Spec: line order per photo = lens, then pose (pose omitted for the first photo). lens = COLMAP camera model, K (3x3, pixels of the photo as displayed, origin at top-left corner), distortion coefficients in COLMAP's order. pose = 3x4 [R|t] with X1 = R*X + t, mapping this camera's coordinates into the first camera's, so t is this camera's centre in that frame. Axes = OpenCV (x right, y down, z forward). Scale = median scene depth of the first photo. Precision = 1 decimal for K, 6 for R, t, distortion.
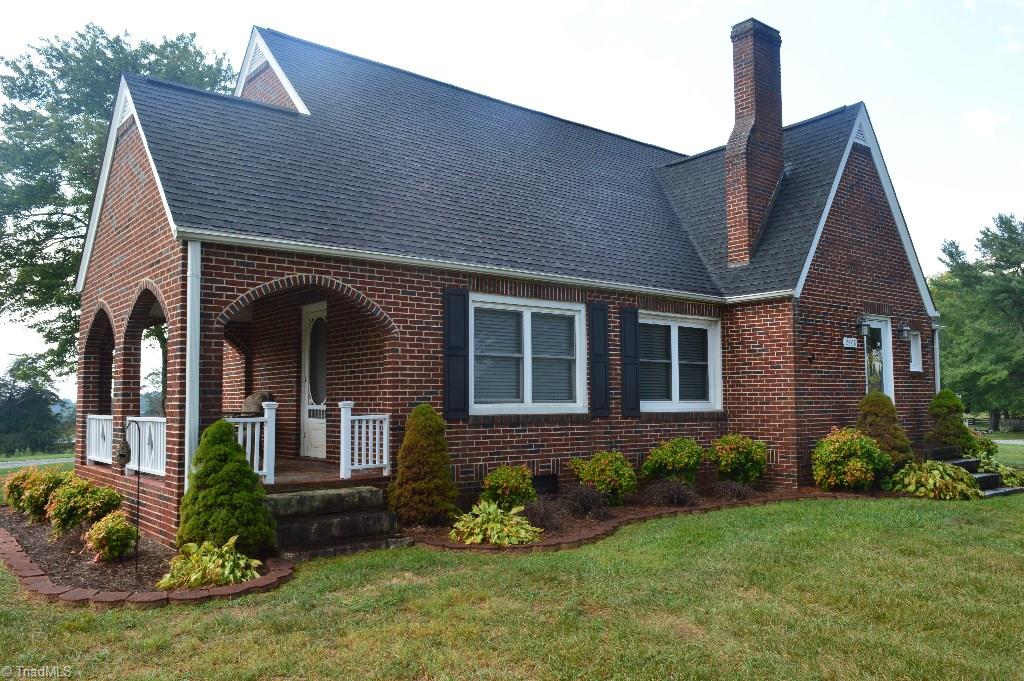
lens RADIAL K [[787.2, 0, 512.9], [0, 787.2, 340.5], [0, 0, 1]] dist [-0.011822, -0.000943]
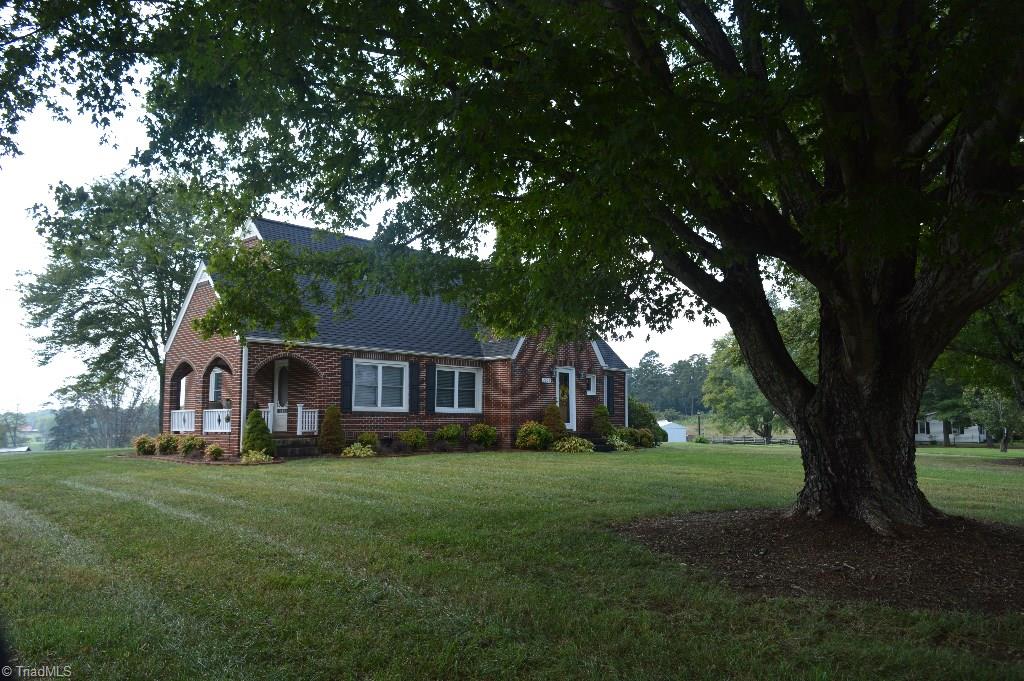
lens RADIAL K [[787.2, 0, 510.2], [0, 787.2, 344.5], [0, 0, 1]] dist [-0.011822, -0.000943]
pose [[0.994156, 0.019034, 0.106262, 0.143343], [-0.016698, 0.999600, -0.022829, -0.051286], [-0.106654, 0.020921, 0.994076, -1.238646]]
